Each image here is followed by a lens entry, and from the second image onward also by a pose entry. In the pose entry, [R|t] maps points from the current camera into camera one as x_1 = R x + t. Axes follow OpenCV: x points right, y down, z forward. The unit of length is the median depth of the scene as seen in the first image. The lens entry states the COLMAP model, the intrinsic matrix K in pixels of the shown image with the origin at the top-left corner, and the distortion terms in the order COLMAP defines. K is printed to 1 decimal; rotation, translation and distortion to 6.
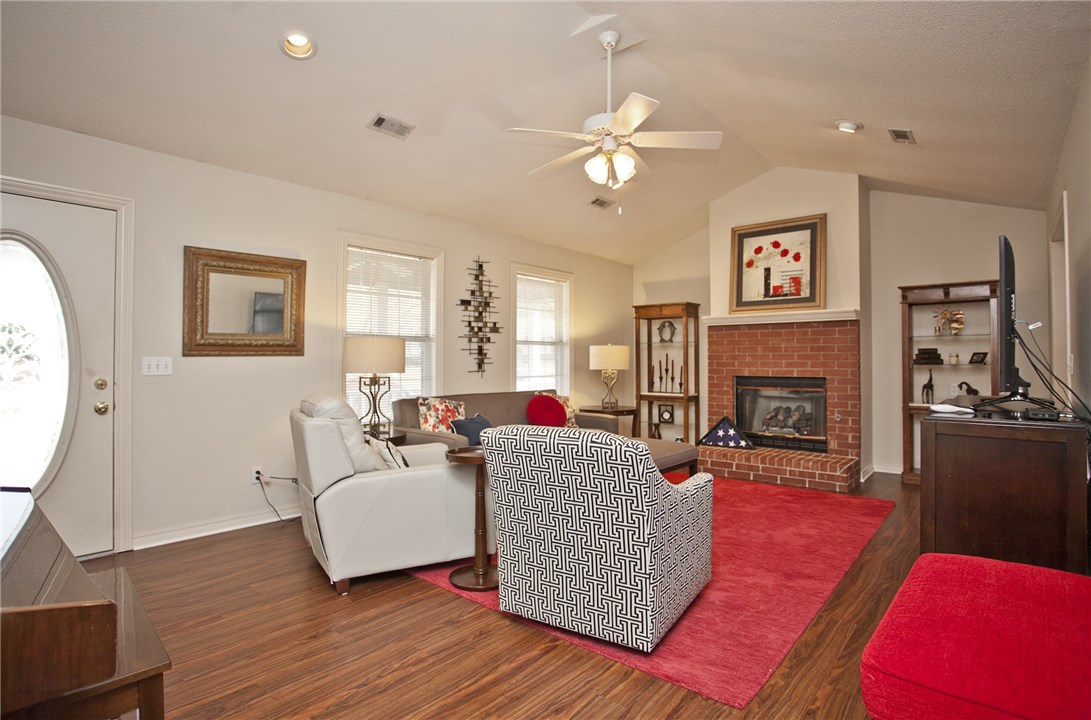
lens RADIAL K [[547.7, 0, 545.5], [0, 547.7, 360.0], [0, 0, 1]] dist [-0.081772, 0.030308]
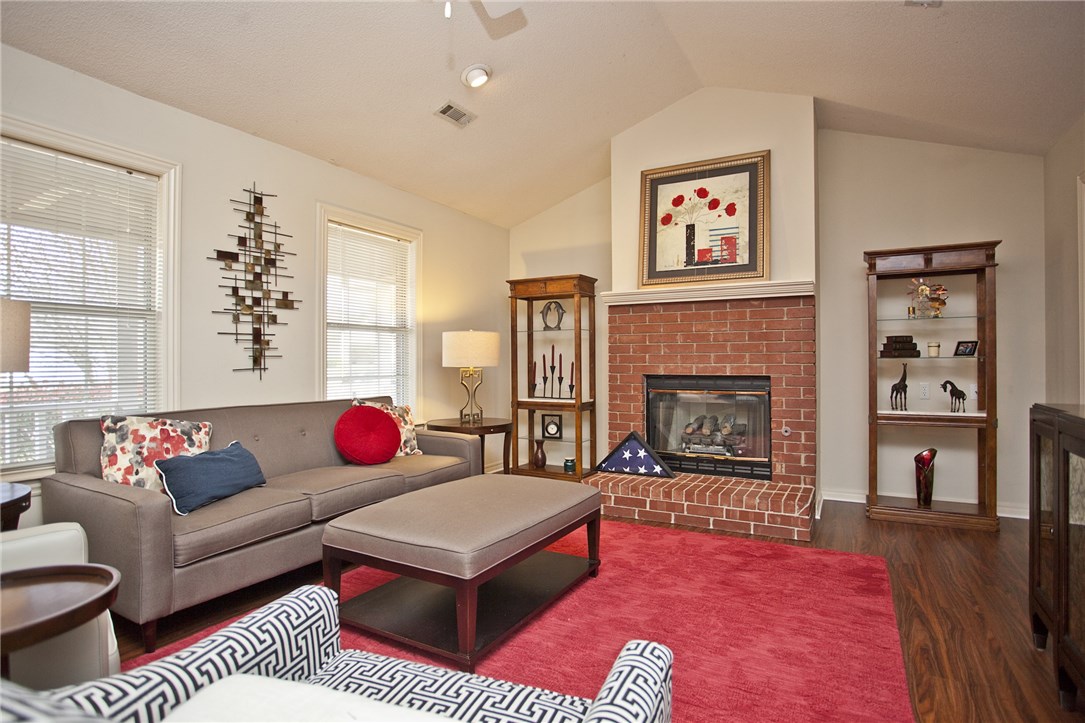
lens RADIAL K [[554.9, 0, 542.5], [0, 554.9, 361.5], [0, 0, 1]] dist [-0.057036, -0.000137]
pose [[0.980829, -0.001368, 0.194867, 0.075605], [0.000991, 0.999997, 0.002032, 0.010493], [-0.194869, -0.001800, 0.980828, 0.323252]]
